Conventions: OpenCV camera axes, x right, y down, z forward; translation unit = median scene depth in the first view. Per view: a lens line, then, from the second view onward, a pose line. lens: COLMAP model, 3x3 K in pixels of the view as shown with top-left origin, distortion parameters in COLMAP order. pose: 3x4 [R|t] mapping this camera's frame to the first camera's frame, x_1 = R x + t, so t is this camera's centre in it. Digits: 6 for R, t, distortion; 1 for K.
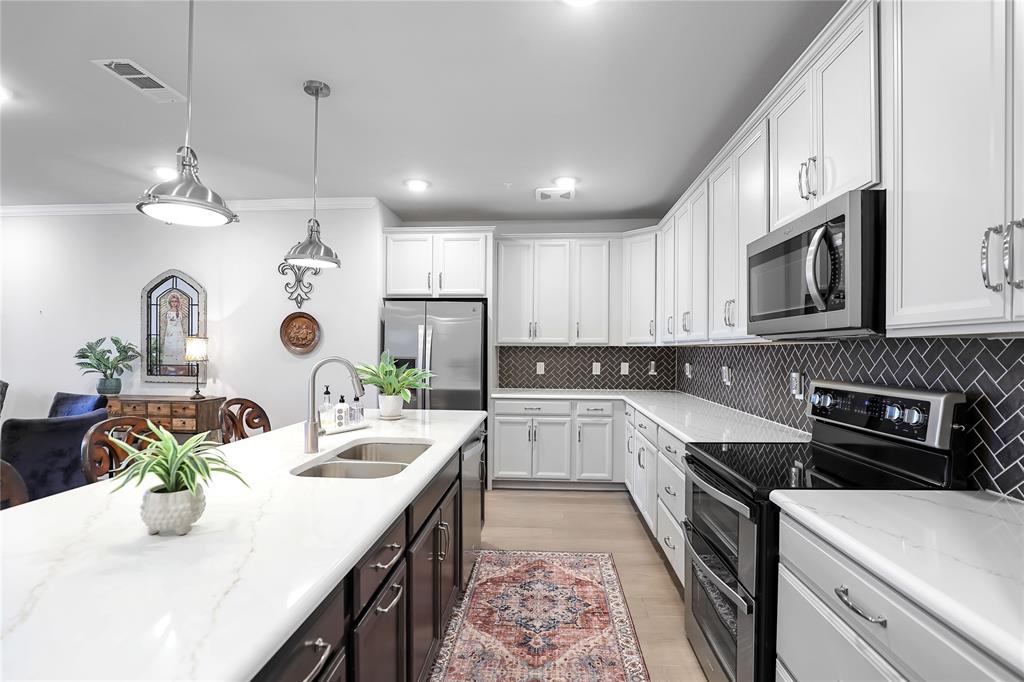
lens RADIAL K [[486.4, 0, 522.5], [0, 486.4, 354.2], [0, 0, 1]] dist [-0.033524, 0.003859]
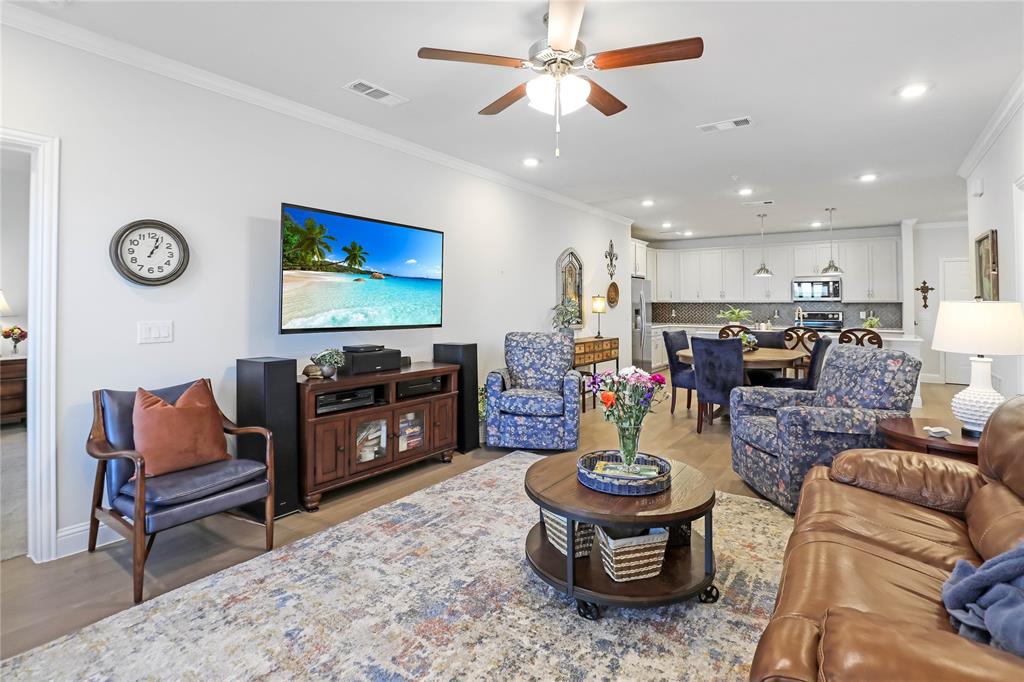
lens RADIAL K [[486.4, 0, 523.7], [0, 486.4, 285.5], [0, 0, 1]] dist [-0.033524, 0.003859]
pose [[0.528294, 0.028802, 0.848573, -2.078735], [0.007271, 0.999234, -0.038442, -0.014223], [-0.849031, 0.026478, 0.527680, 0.397050]]
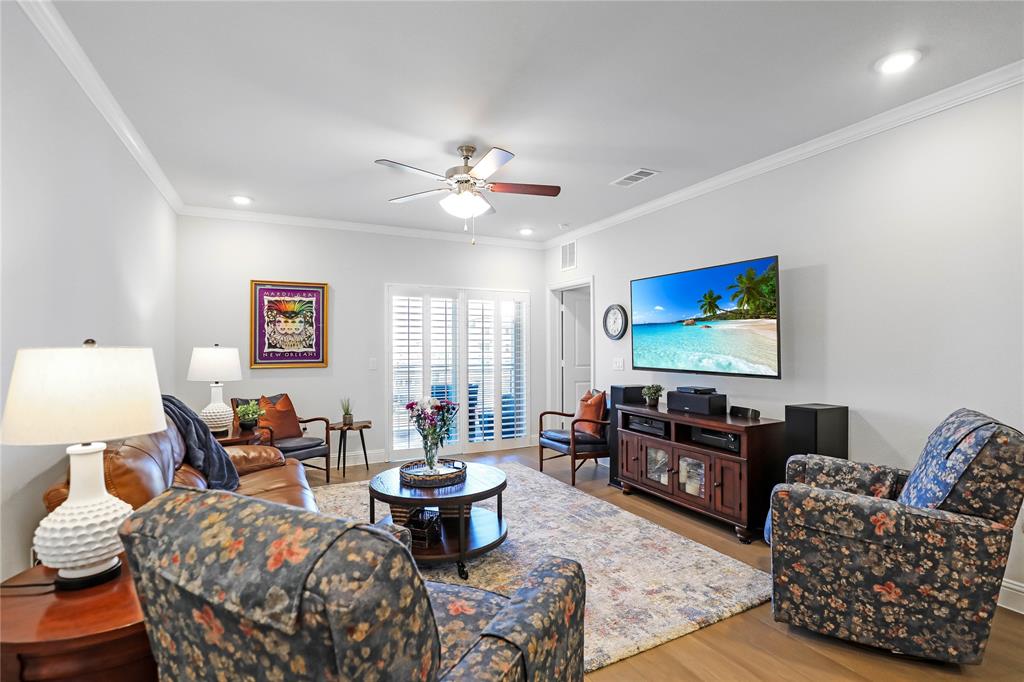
lens RADIAL K [[486.4, 0, 514.0], [0, 486.4, 345.4], [0, 0, 1]] dist [-0.033524, 0.003859]
pose [[0.498880, -0.013549, -0.866565, -1.003952], [0.003256, 0.999900, -0.013759, -0.012322], [0.866665, 0.004042, 0.498874, 0.336522]]
